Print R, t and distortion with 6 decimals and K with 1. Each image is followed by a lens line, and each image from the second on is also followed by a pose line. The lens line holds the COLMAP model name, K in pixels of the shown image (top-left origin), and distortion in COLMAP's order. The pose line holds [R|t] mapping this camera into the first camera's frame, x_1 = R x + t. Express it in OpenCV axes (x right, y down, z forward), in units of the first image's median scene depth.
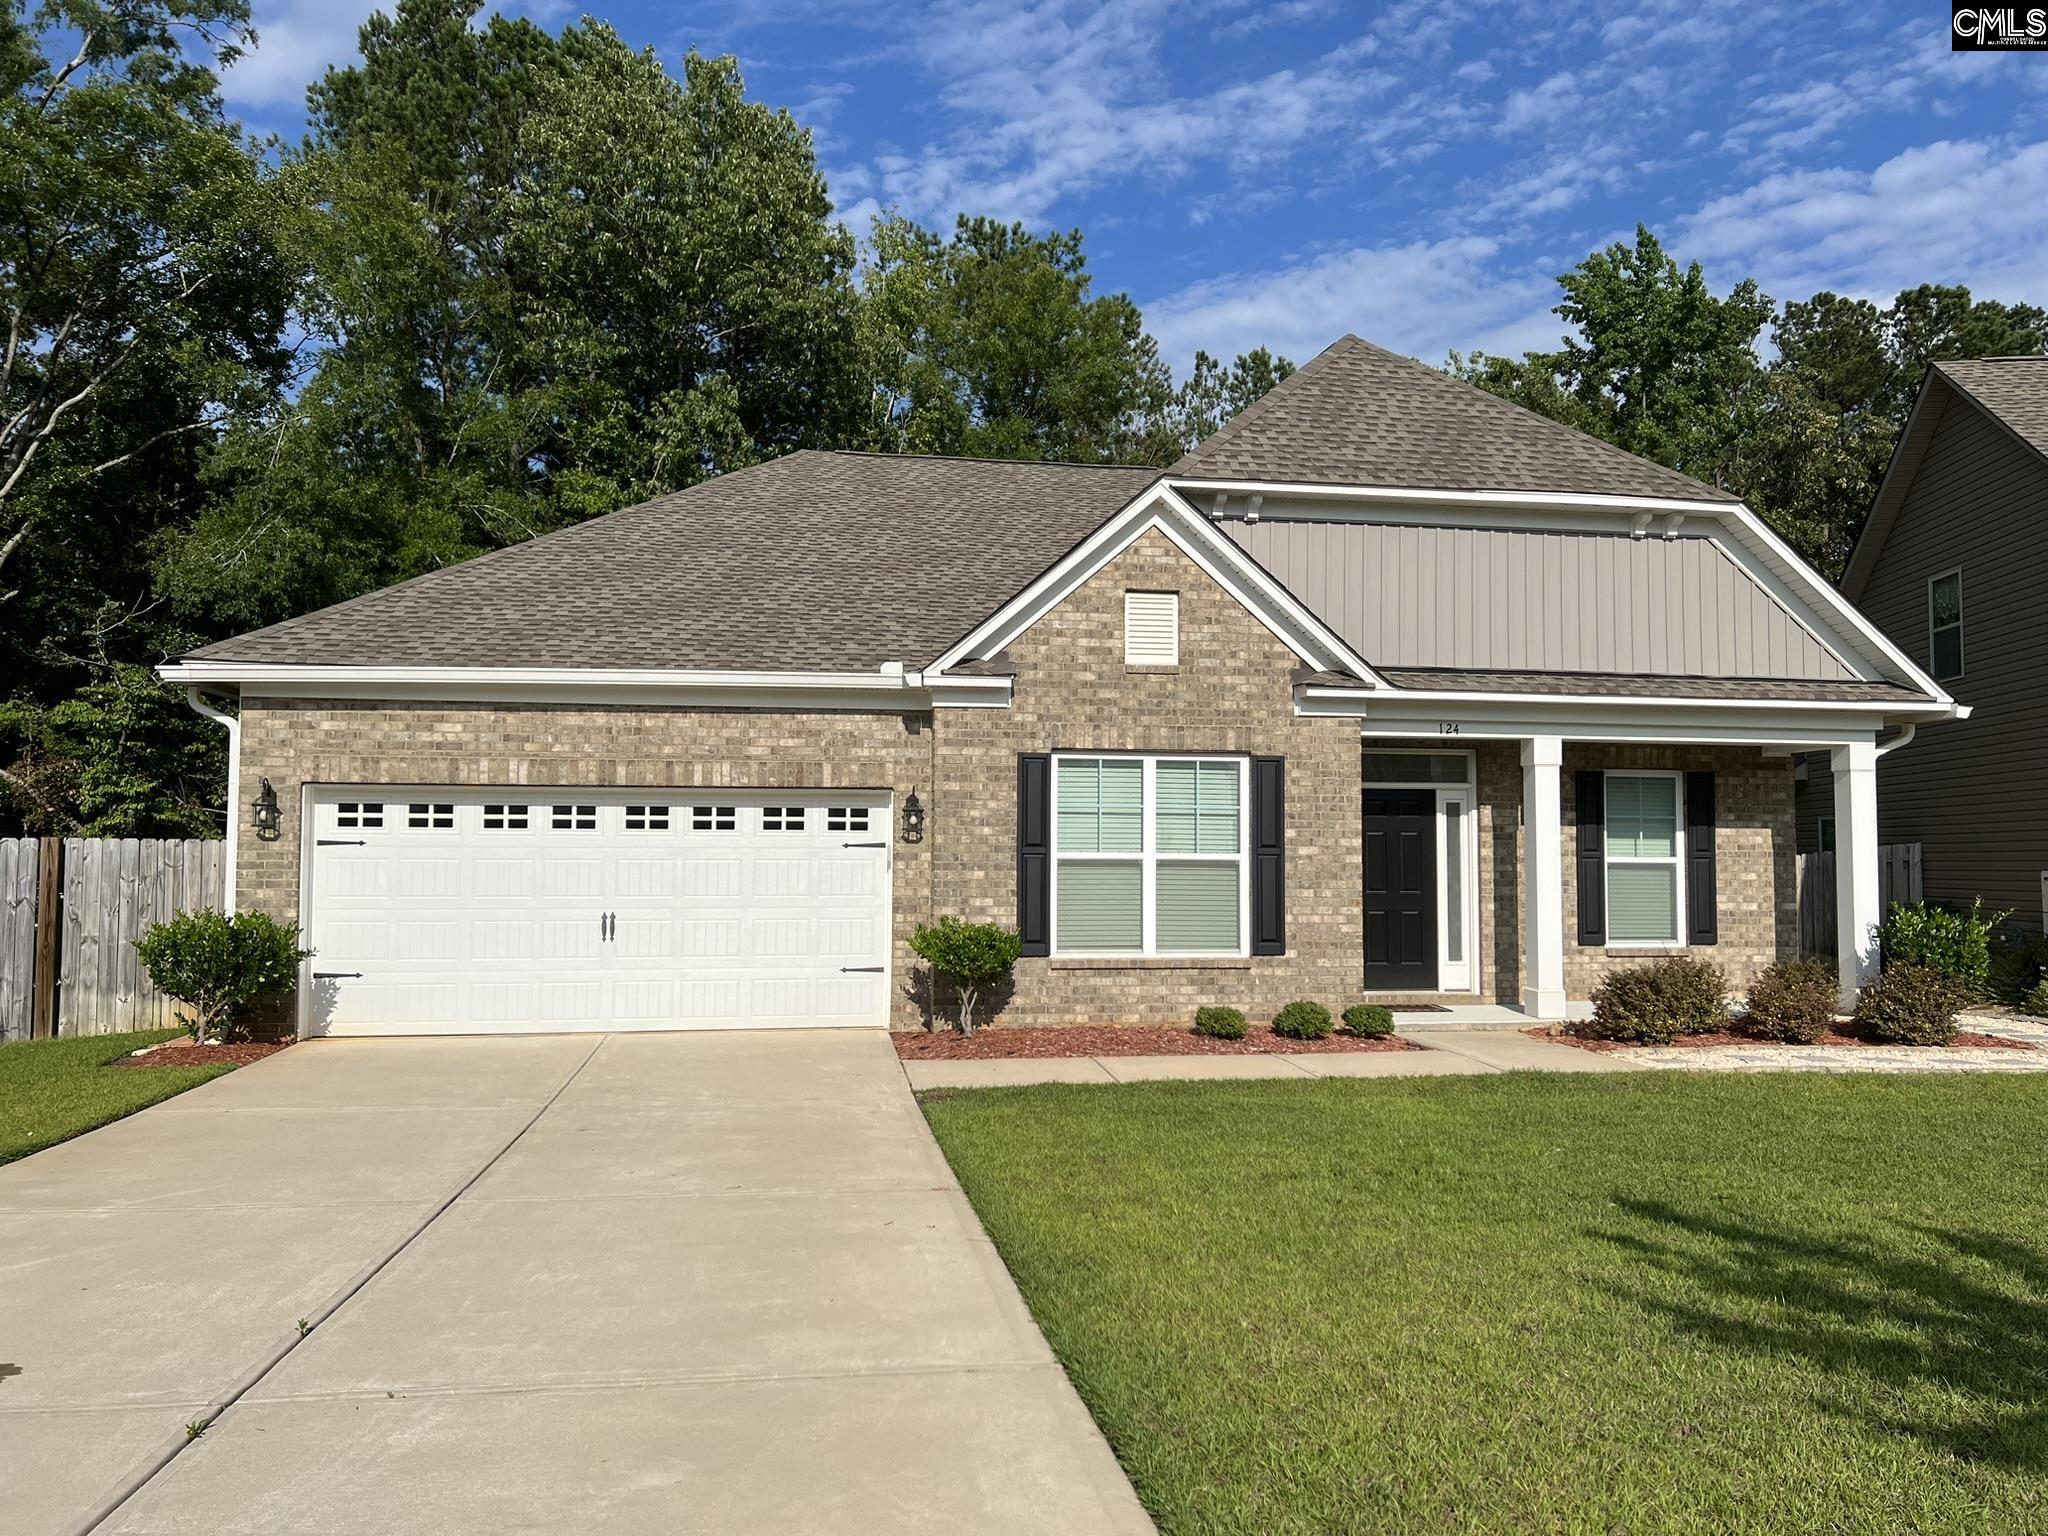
lens RADIAL K [[1555.0, 0, 1037.1], [0, 1555.0, 772.8], [0, 0, 1]] dist [0.100246, -0.147903]
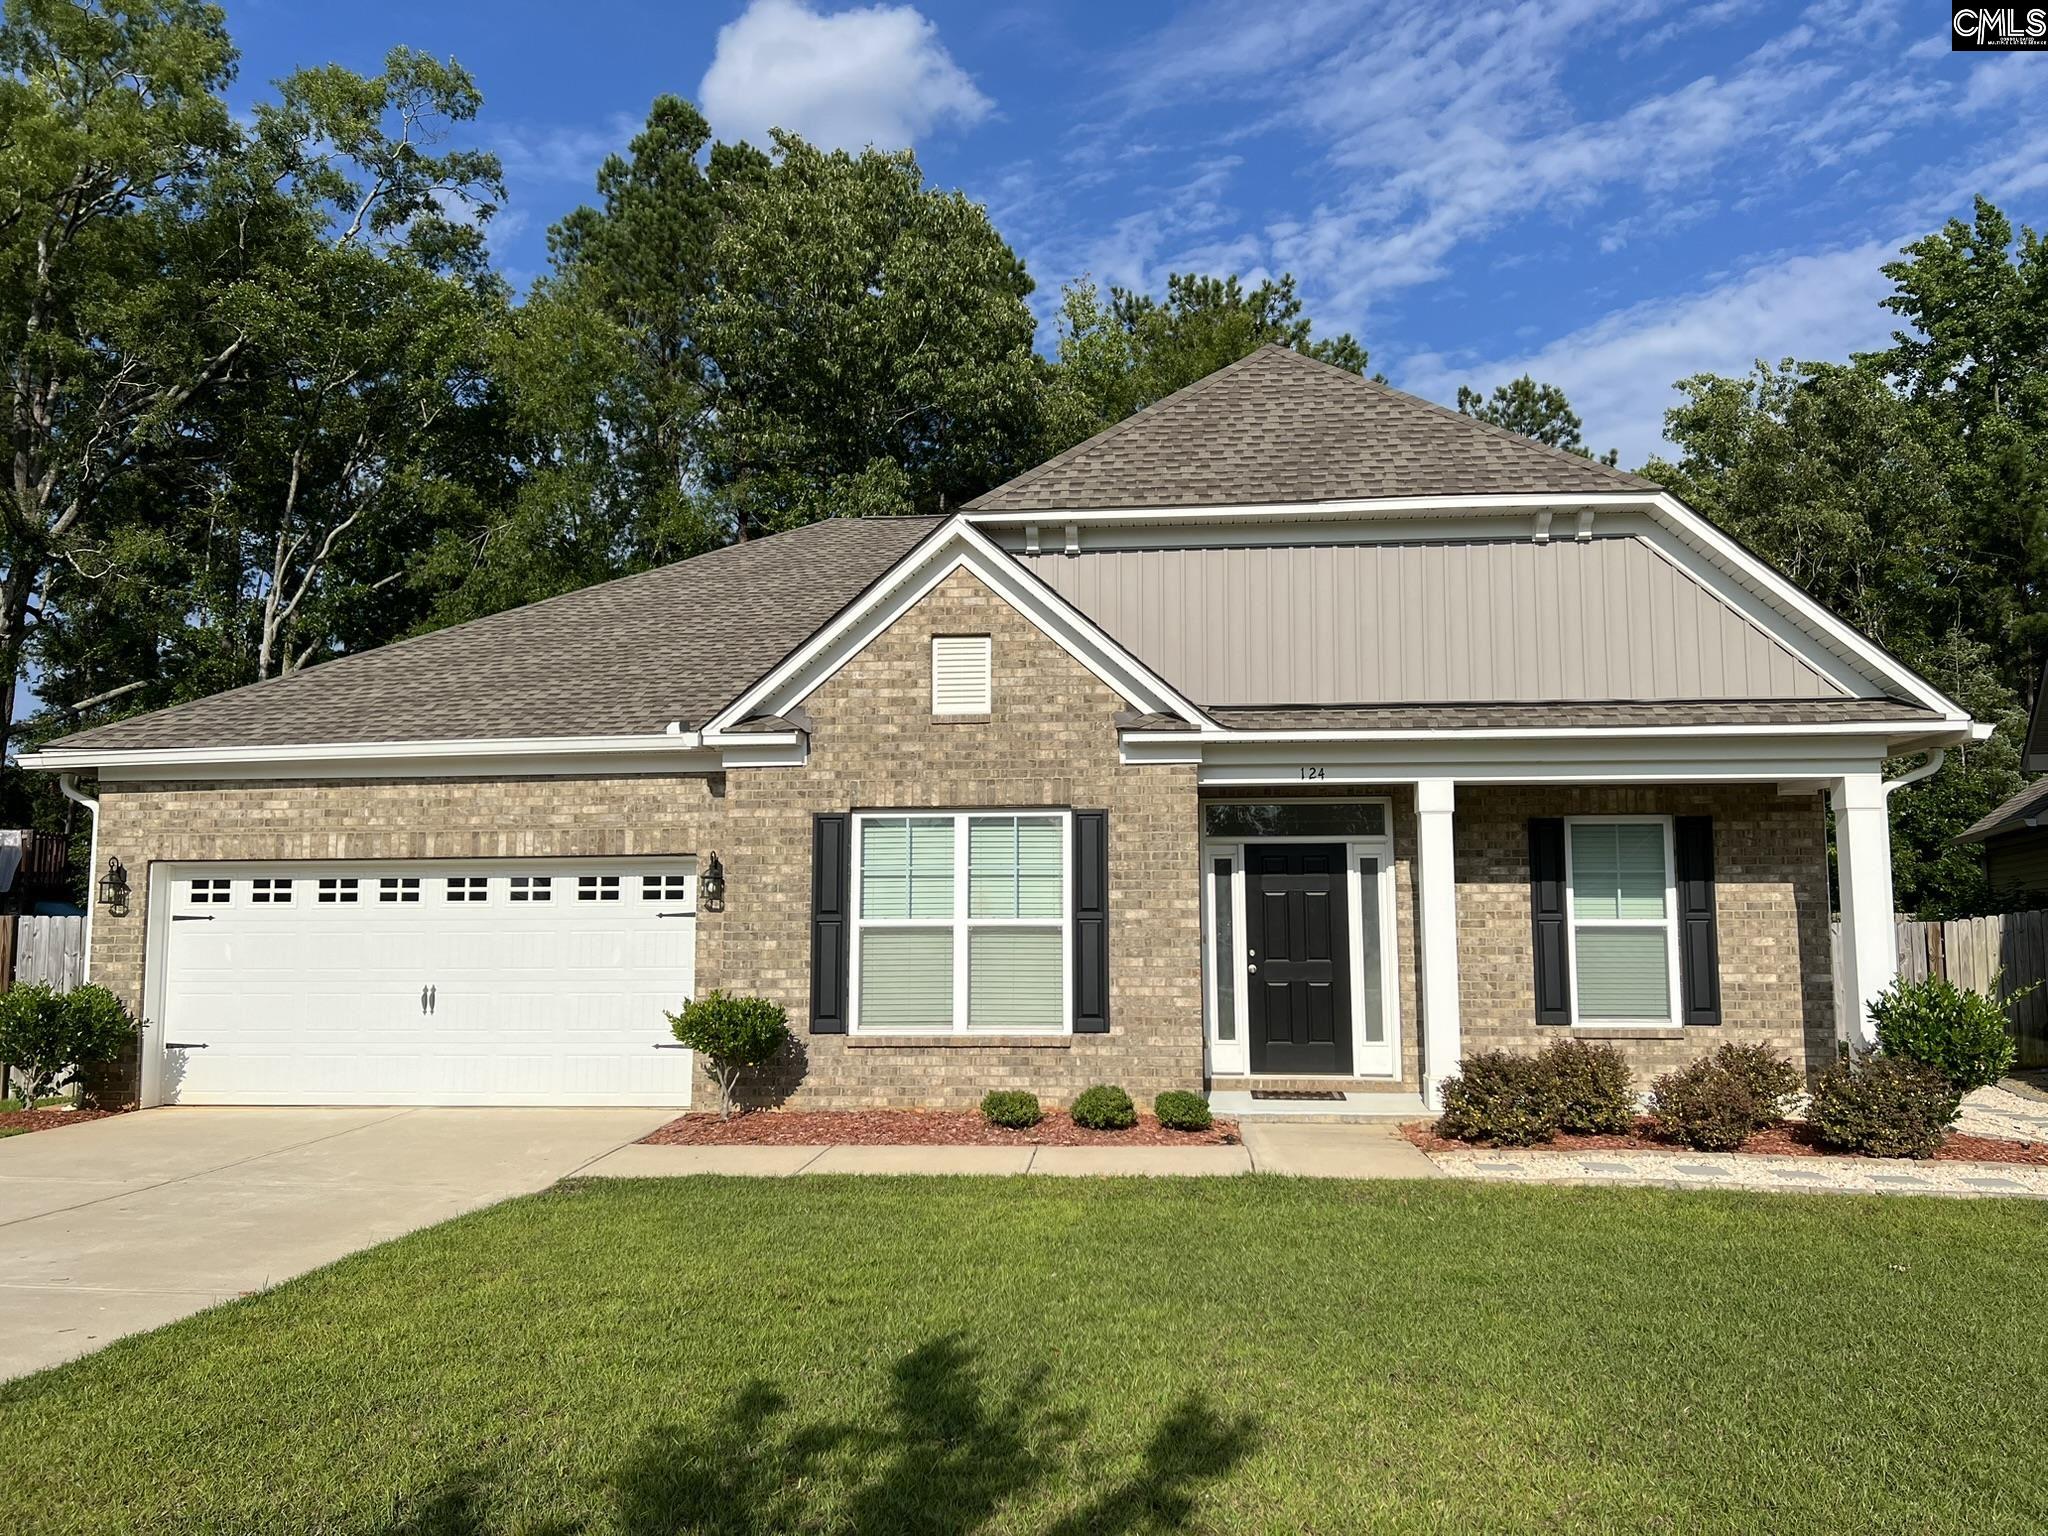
lens RADIAL K [[1555.0, 0, 1037.1], [0, 1555.0, 772.8], [0, 0, 1]] dist [0.100246, -0.147903]
pose [[0.966195, -0.033965, -0.255565, 0.352140], [0.022167, 0.998557, -0.048903, 0.011381], [0.256858, 0.041585, 0.965554, 0.123570]]
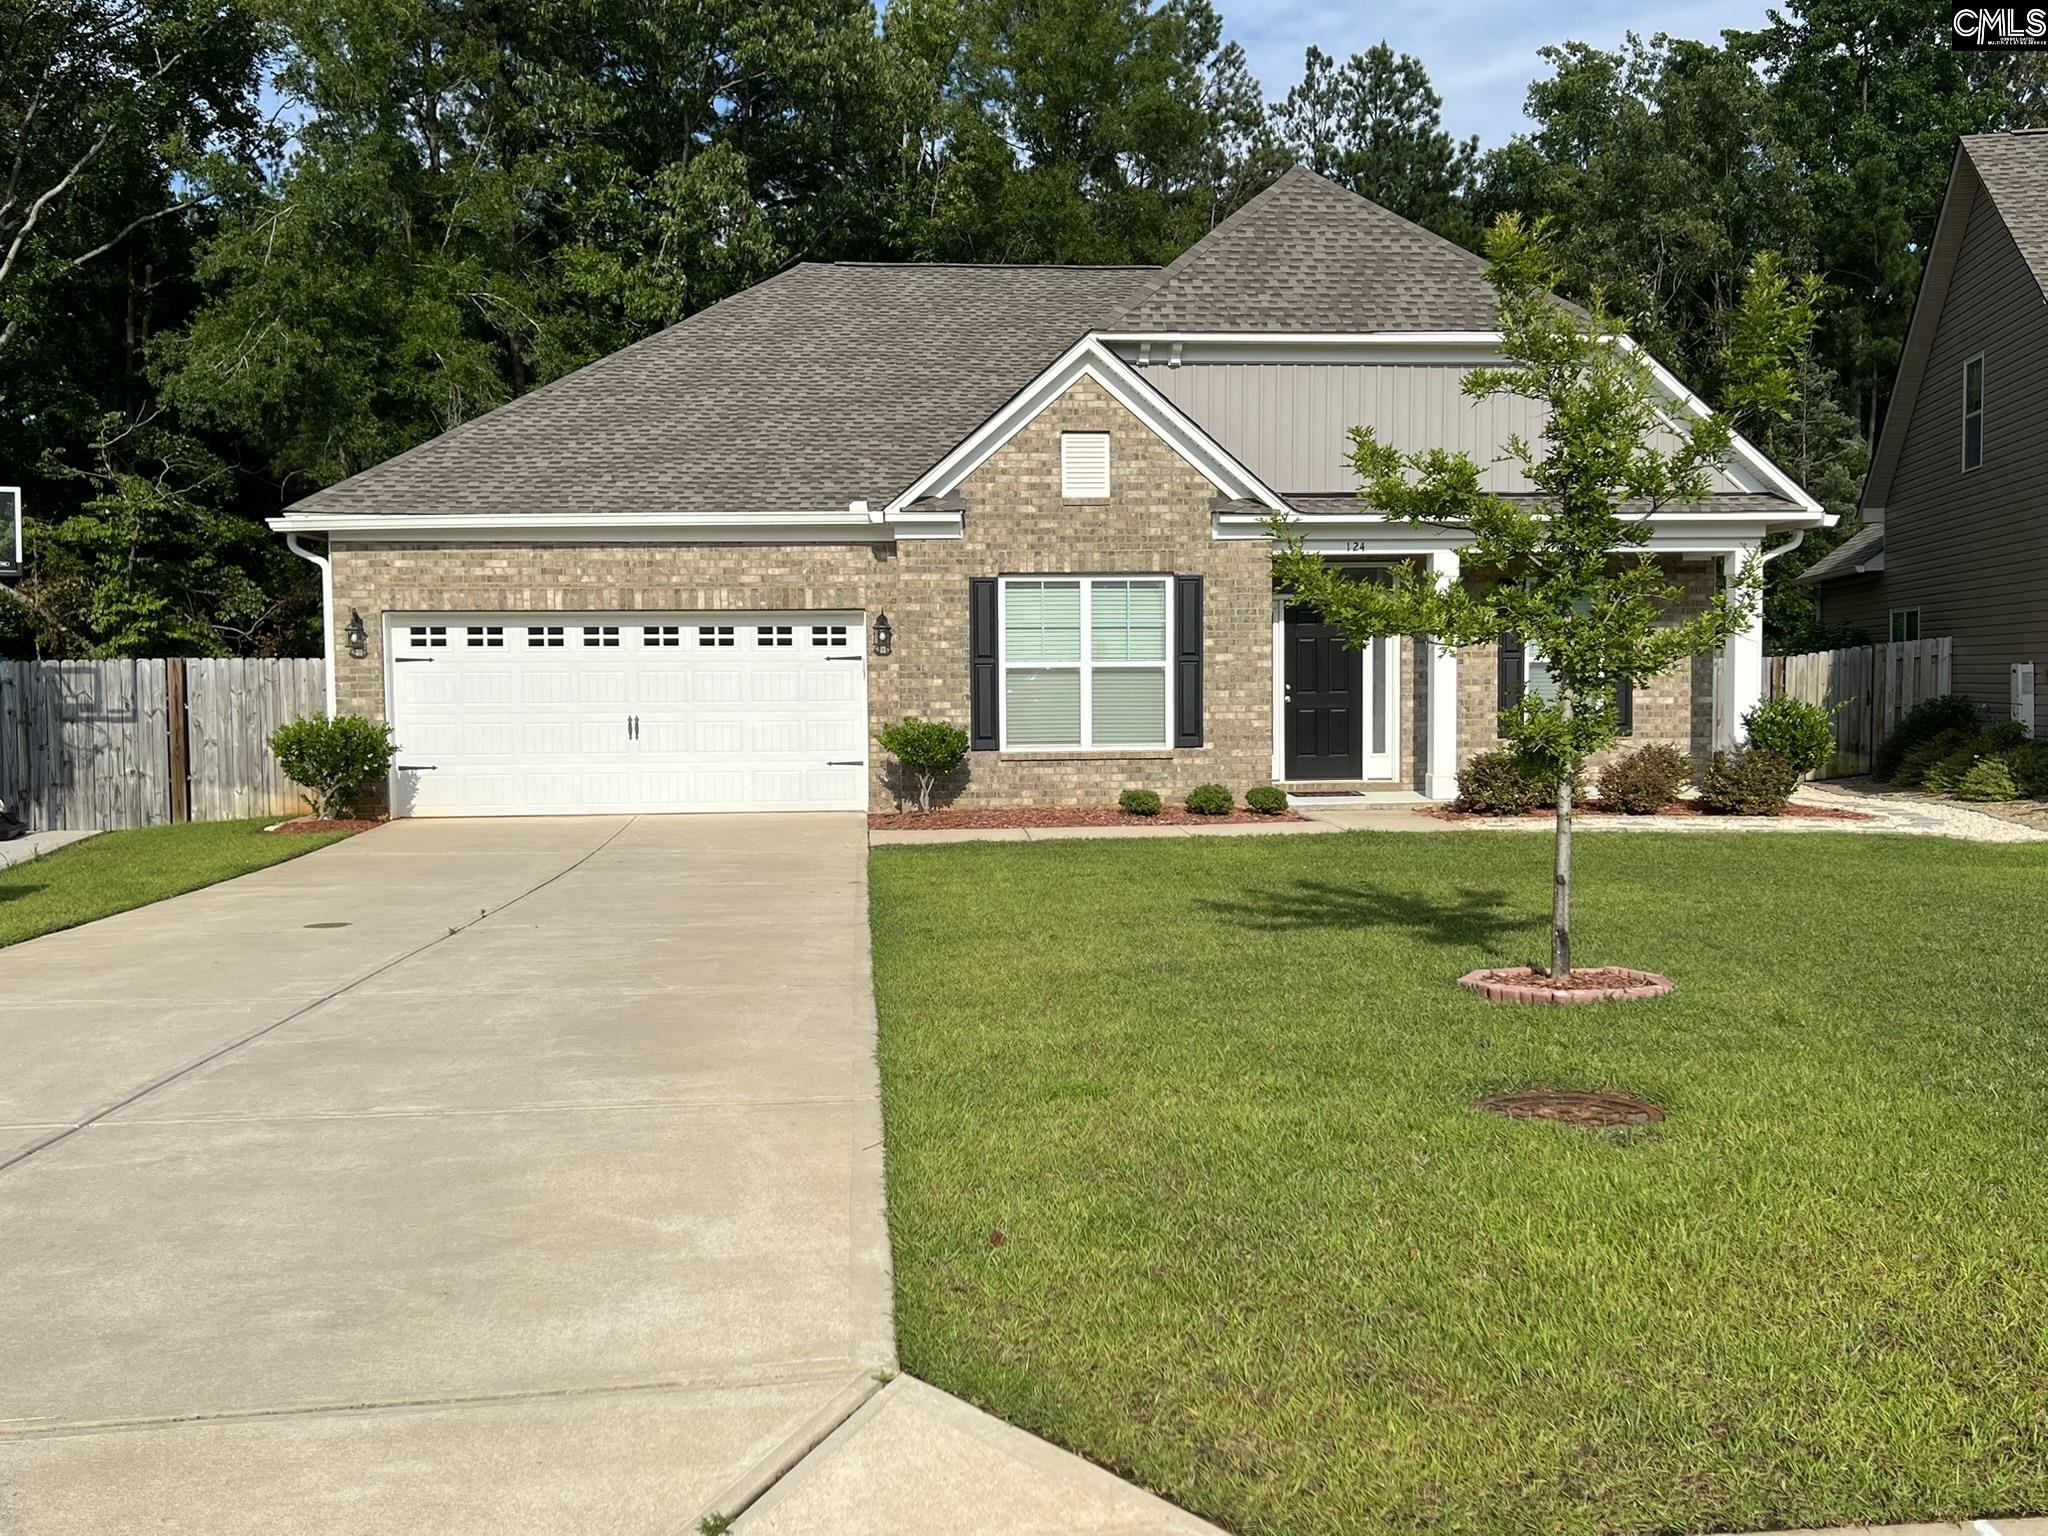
lens RADIAL K [[2065.6, 0, 1028.7], [0, 2065.6, 804.3], [0, 0, 1]] dist [0.173040, -0.454264]
pose [[0.996872, -0.008415, -0.078582, 0.150271], [0.017646, 0.992913, 0.117525, -0.024993], [0.077036, -0.118544, 0.989956, -0.549850]]
